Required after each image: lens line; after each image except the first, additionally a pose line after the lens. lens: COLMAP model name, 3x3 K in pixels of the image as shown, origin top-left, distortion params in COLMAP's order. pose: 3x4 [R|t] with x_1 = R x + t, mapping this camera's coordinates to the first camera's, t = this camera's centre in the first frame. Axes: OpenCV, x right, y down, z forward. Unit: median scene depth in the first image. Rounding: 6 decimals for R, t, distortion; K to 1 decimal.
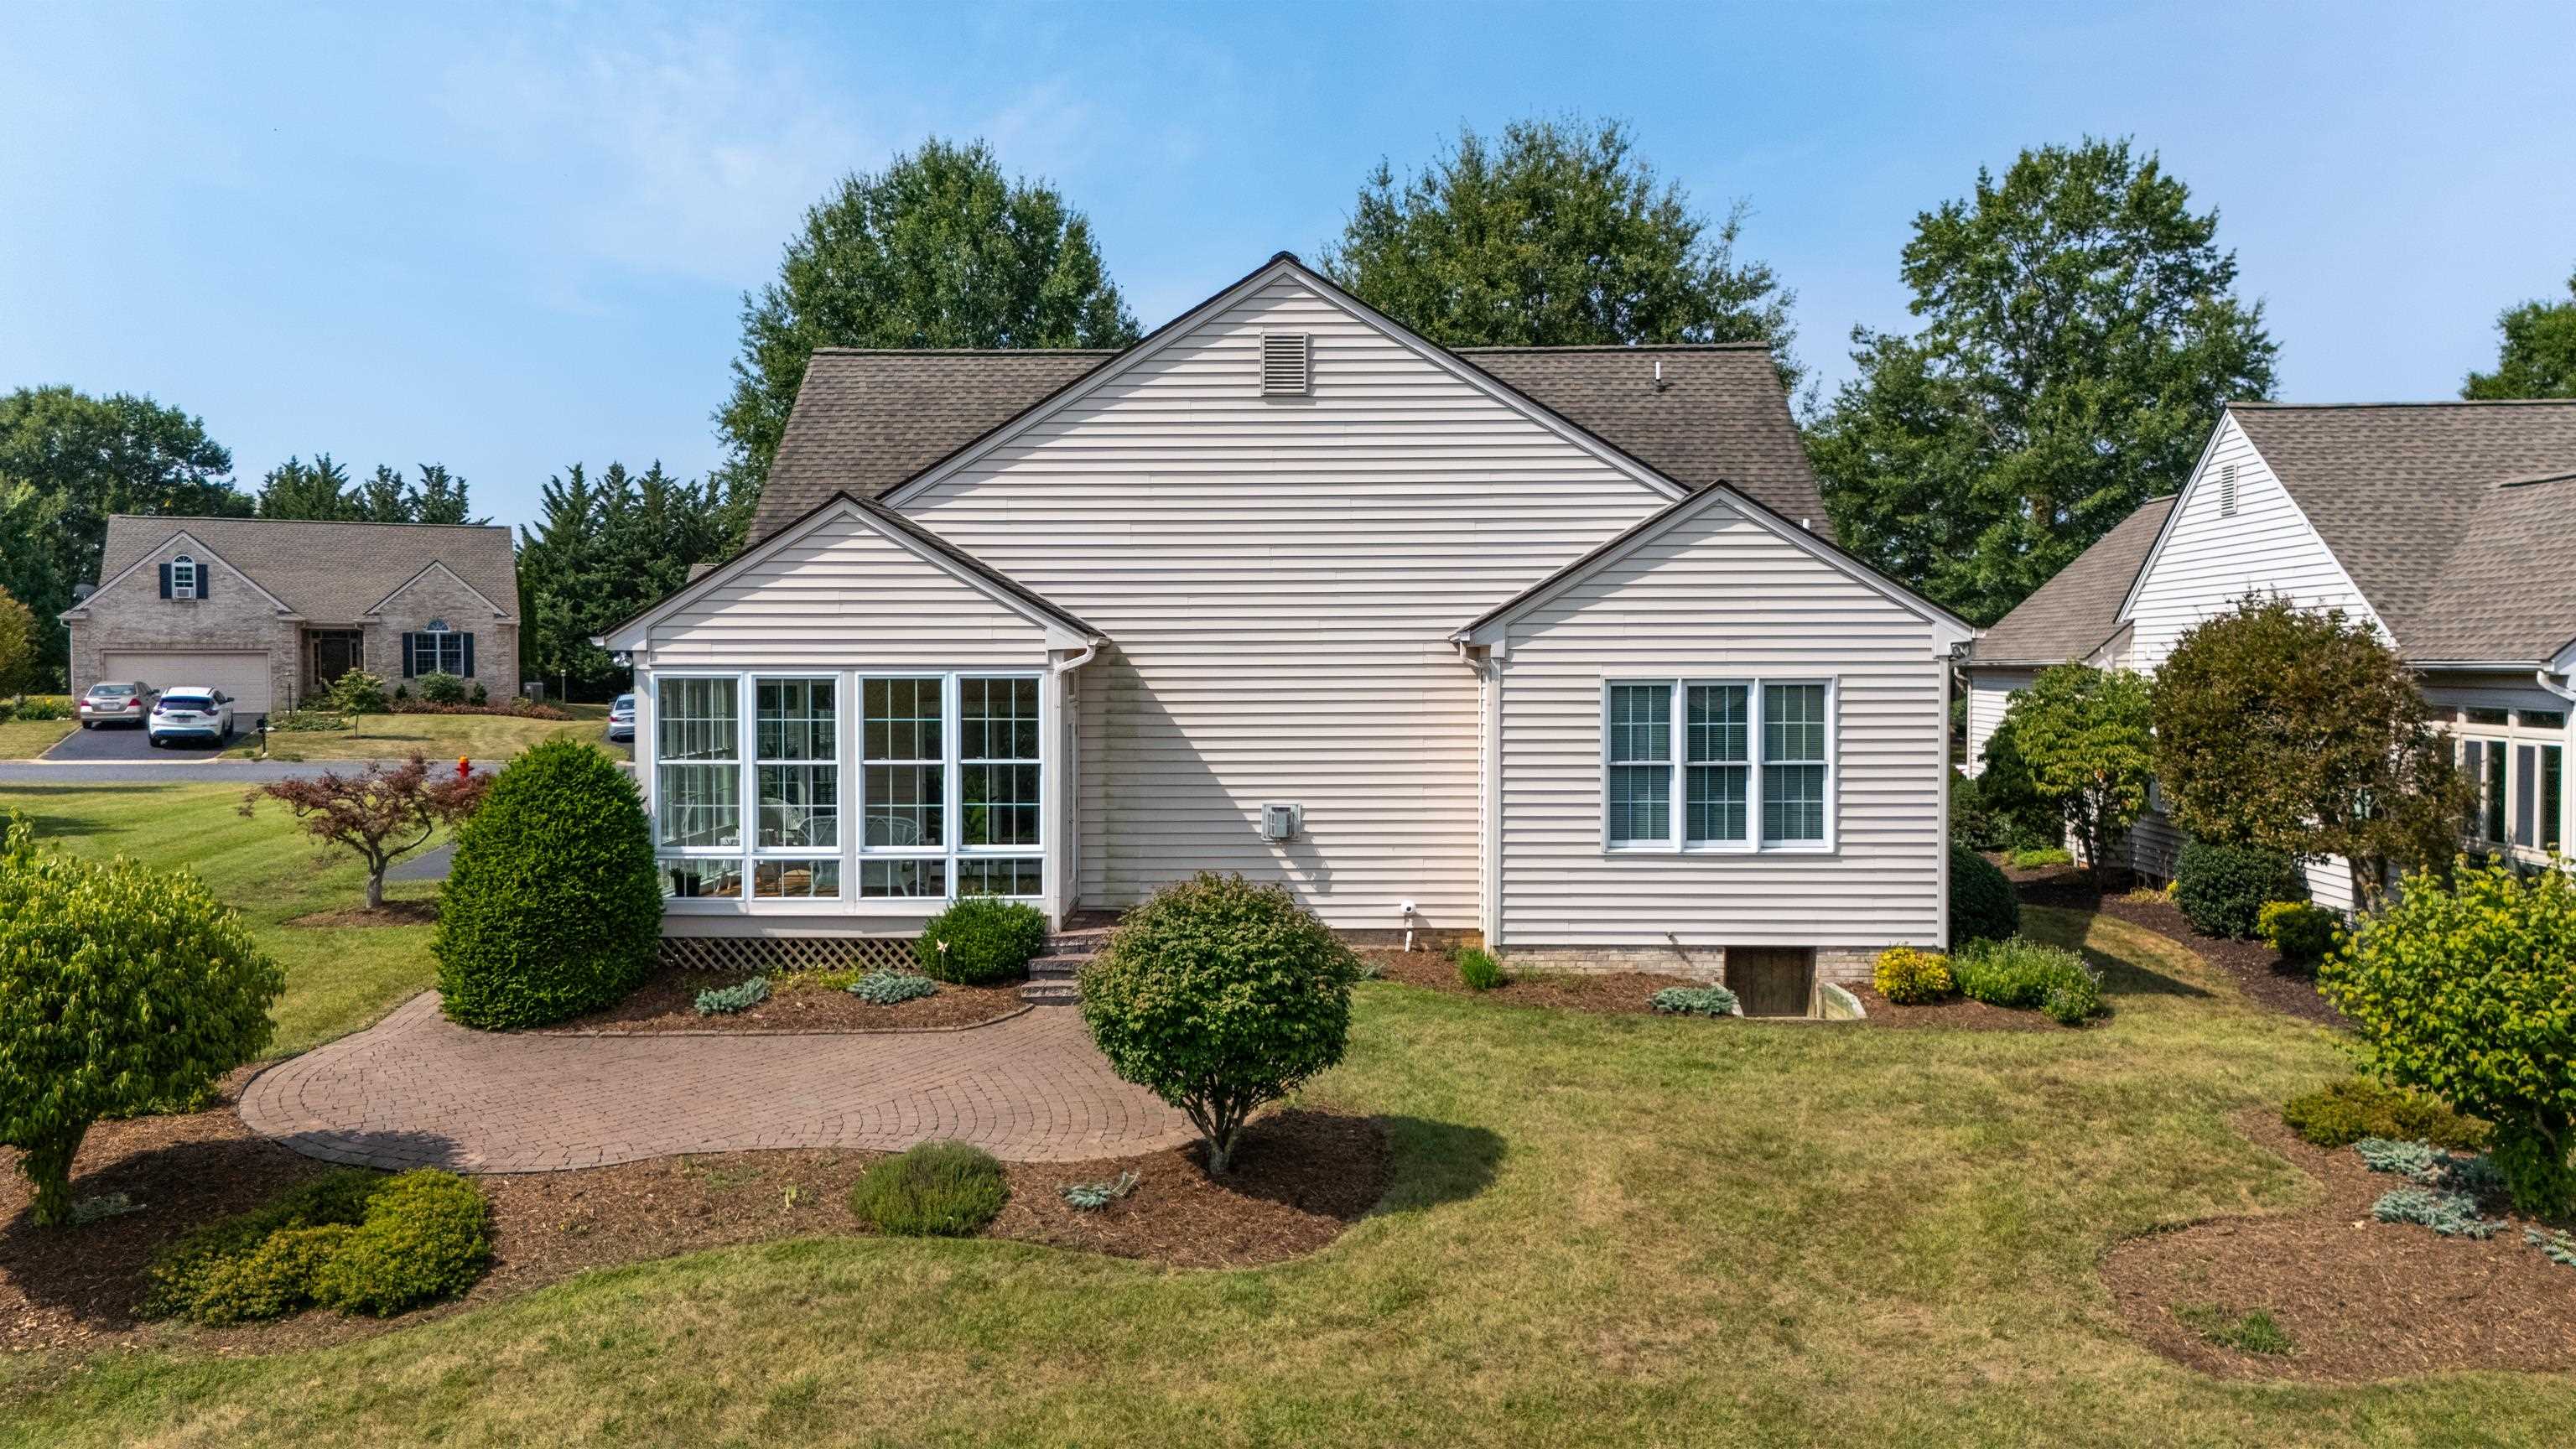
lens RADIAL K [[1916.3, 0, 1287.6], [0, 1916.3, 731.8], [0, 0, 1]] dist [0.052745, -0.043436]
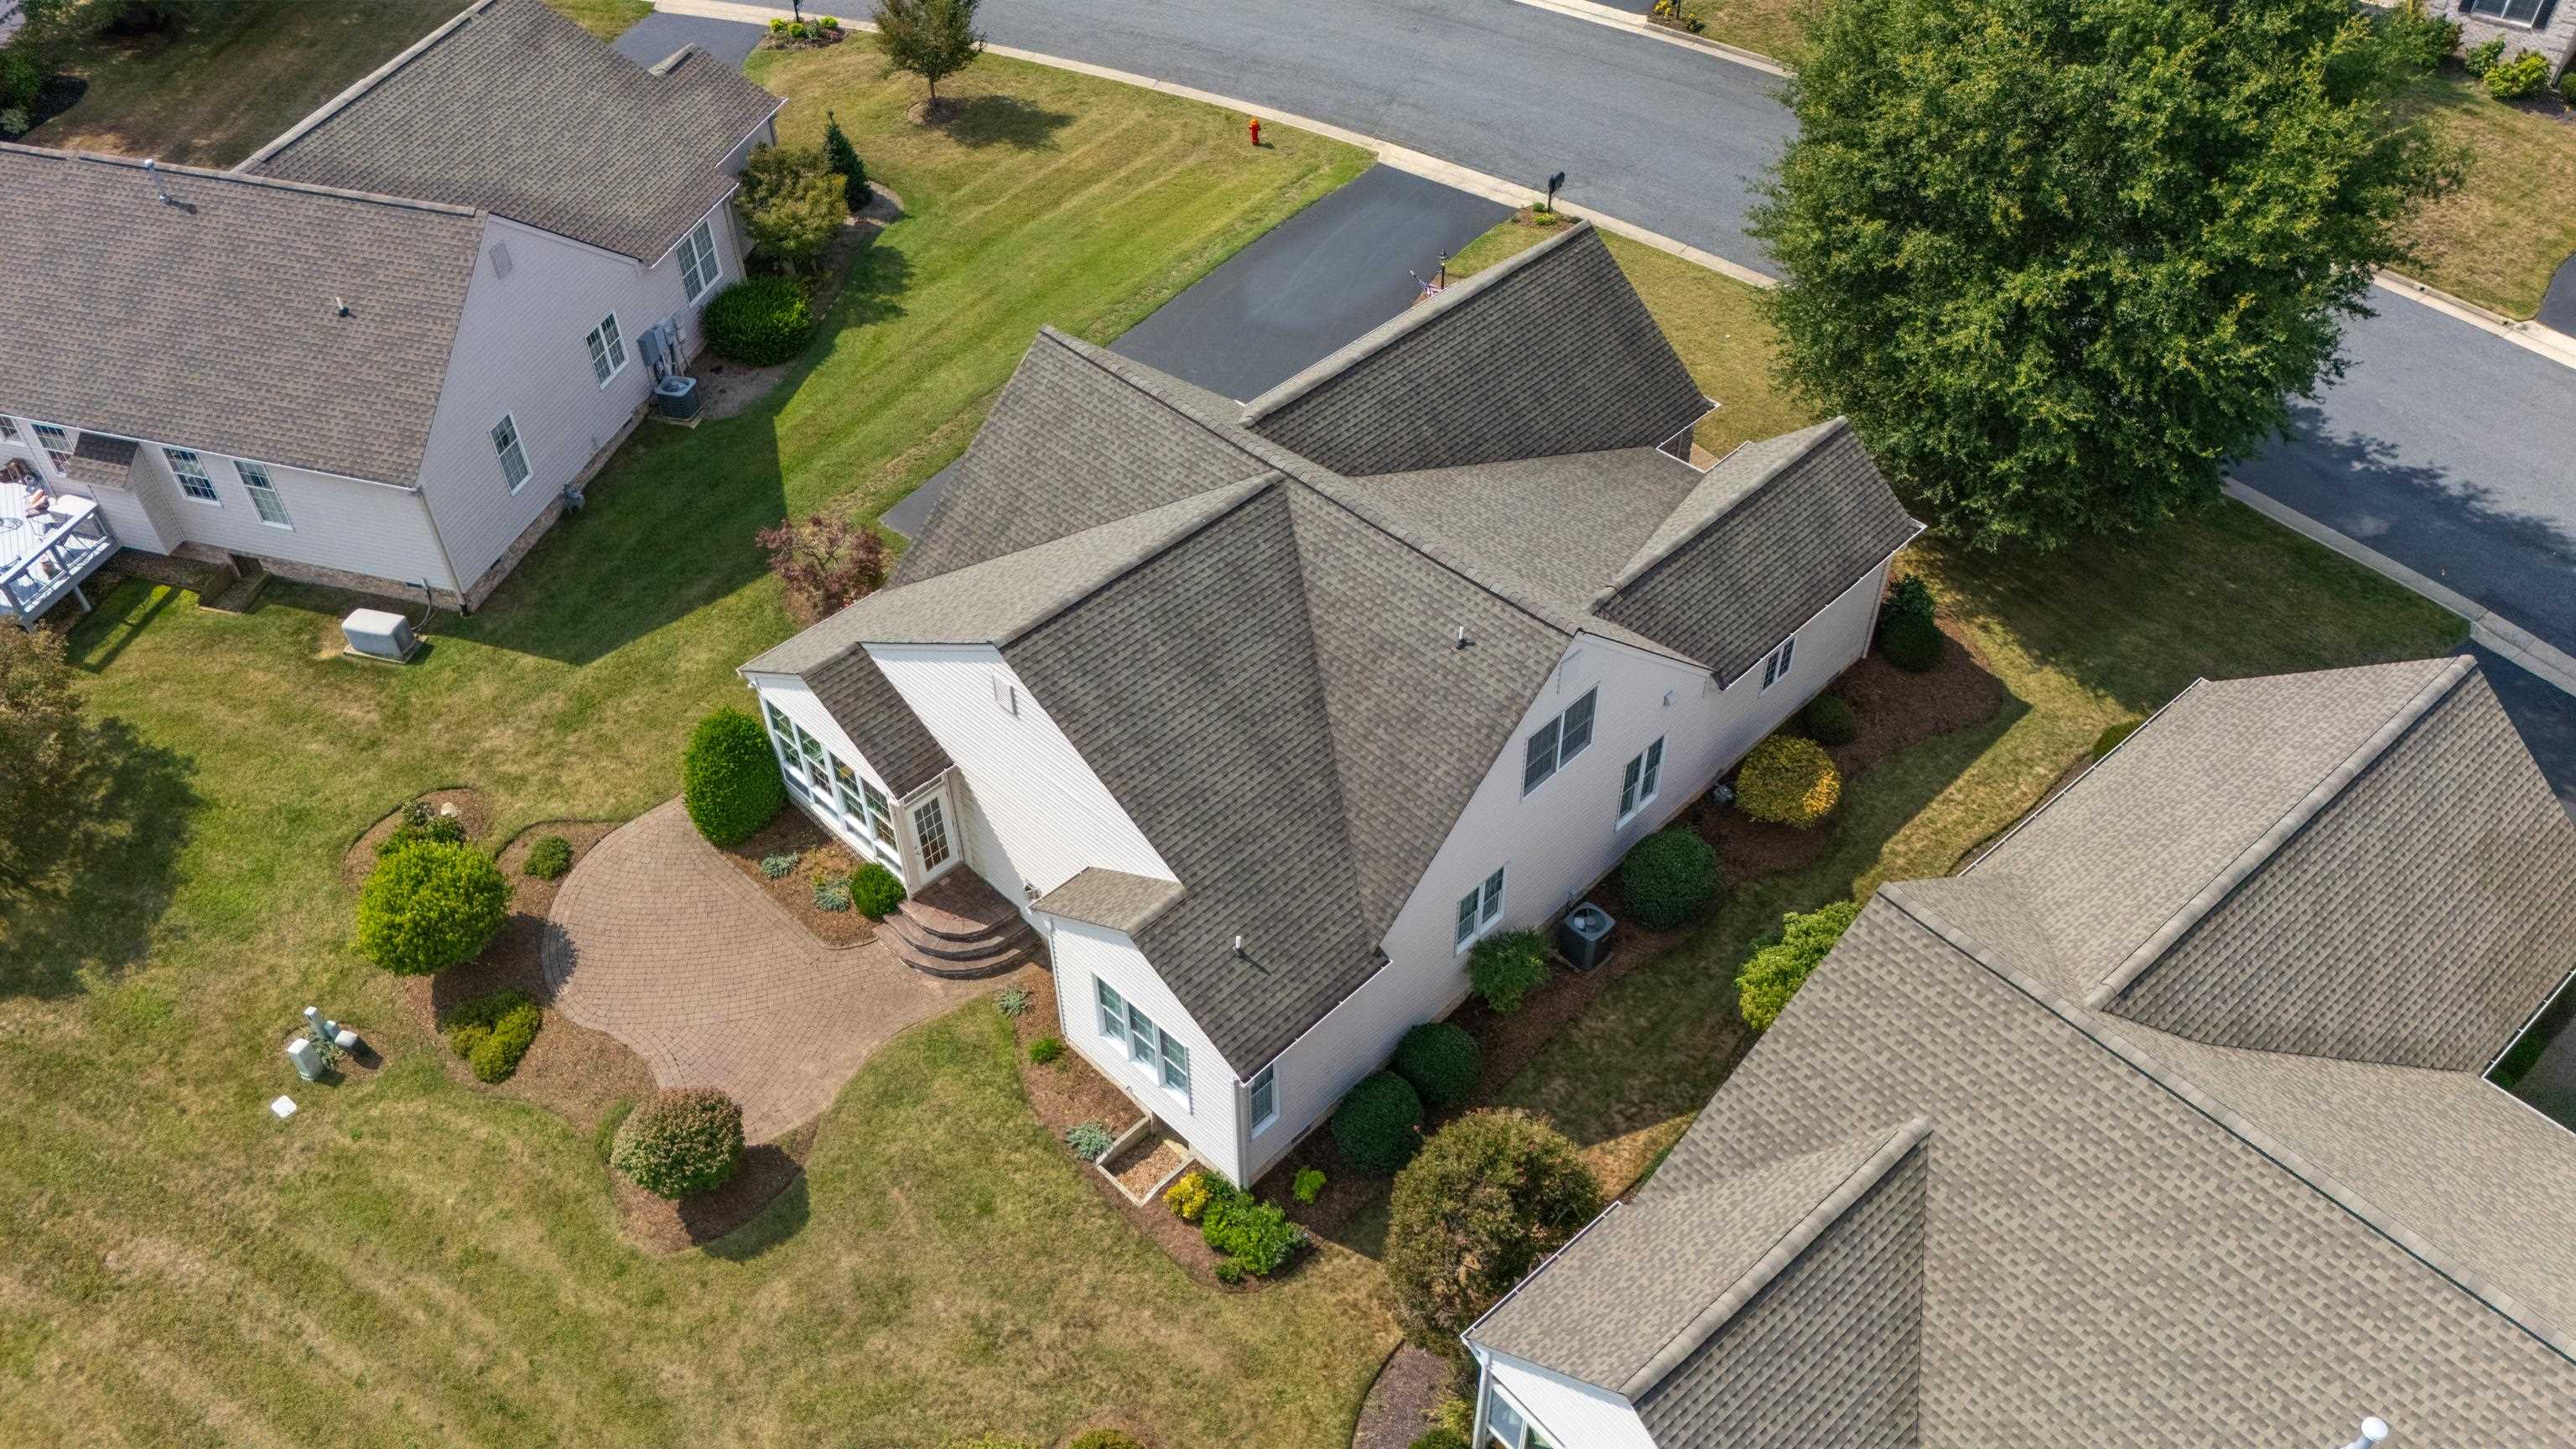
lens RADIAL K [[1916.3, 0, 1282.9], [0, 1916.3, 709.2], [0, 0, 1]] dist [0.052745, -0.043436]
pose [[0.716106, 0.469157, -0.516802, 1.024681], [-0.012067, 0.748623, 0.662886, -1.284399], [0.697888, -0.468460, 0.541755, 0.322937]]
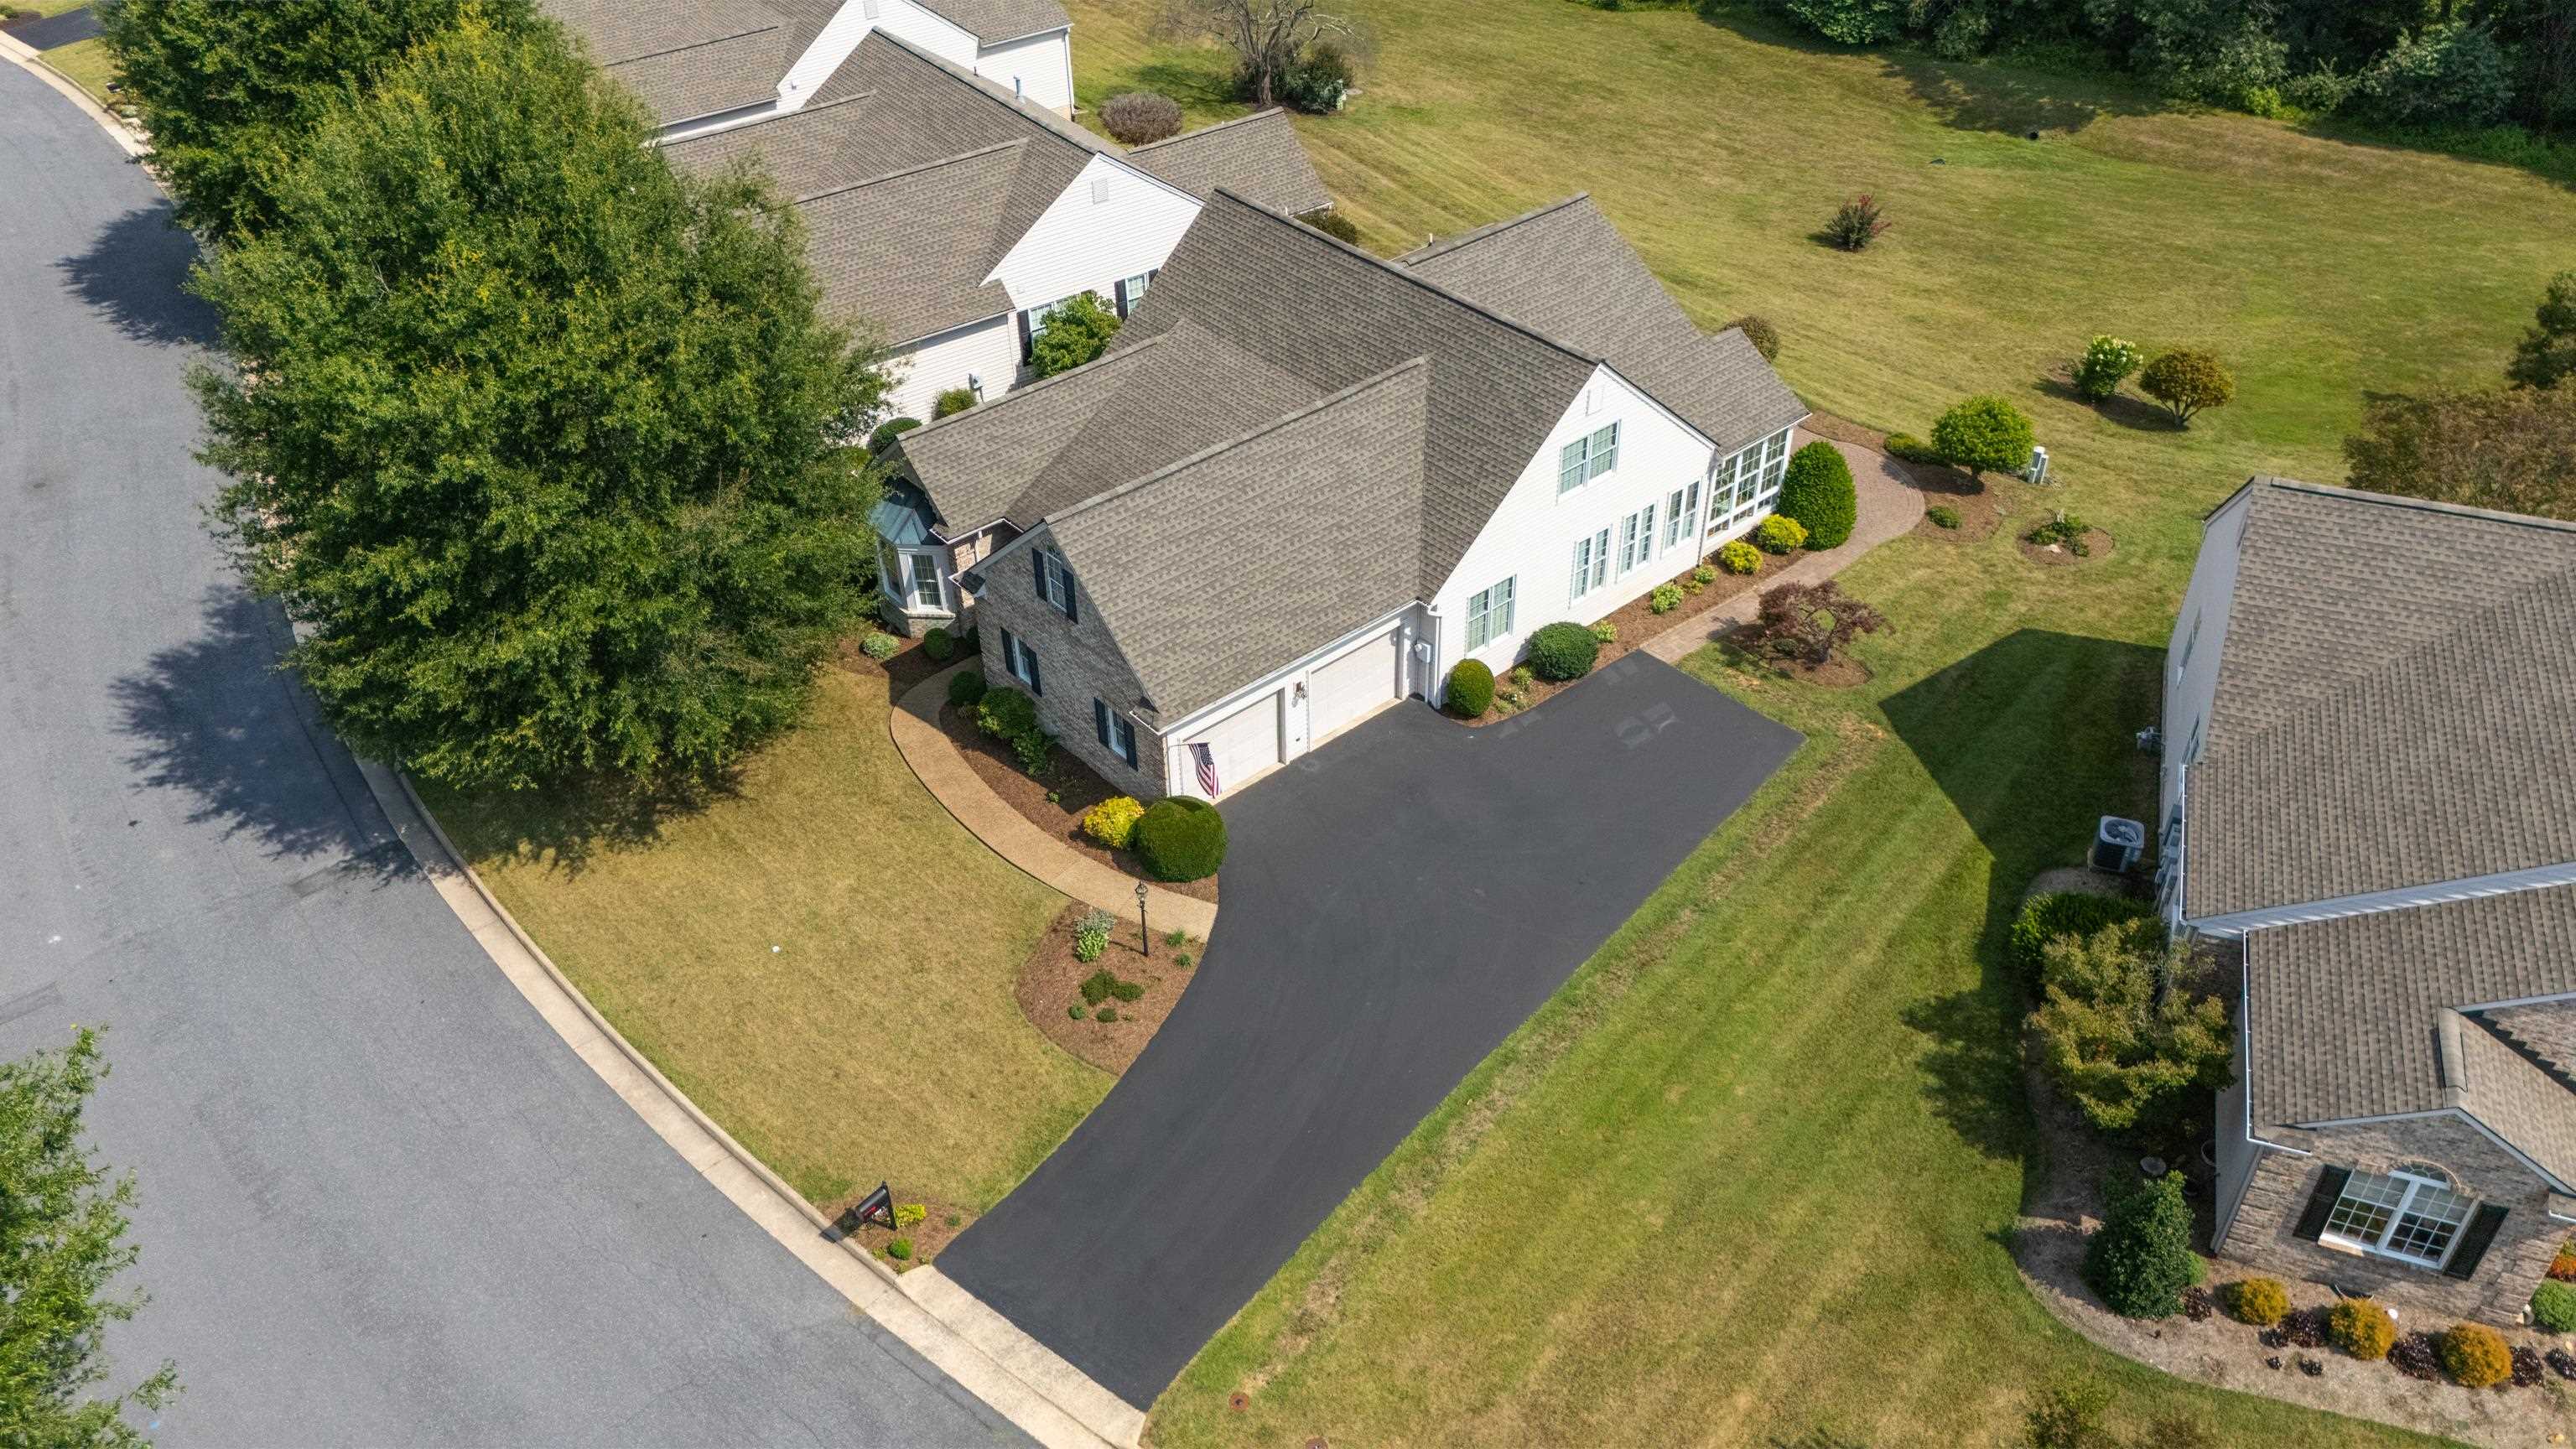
lens RADIAL K [[1916.3, 0, 1287.9], [0, 1916.3, 734.4], [0, 0, 1]] dist [0.052745, -0.043436]
pose [[-0.656294, -0.449450, 0.606031, -1.612675], [0.050972, 0.774970, 0.629939, -1.331359], [-0.752782, 0.444316, -0.485699, 2.898114]]
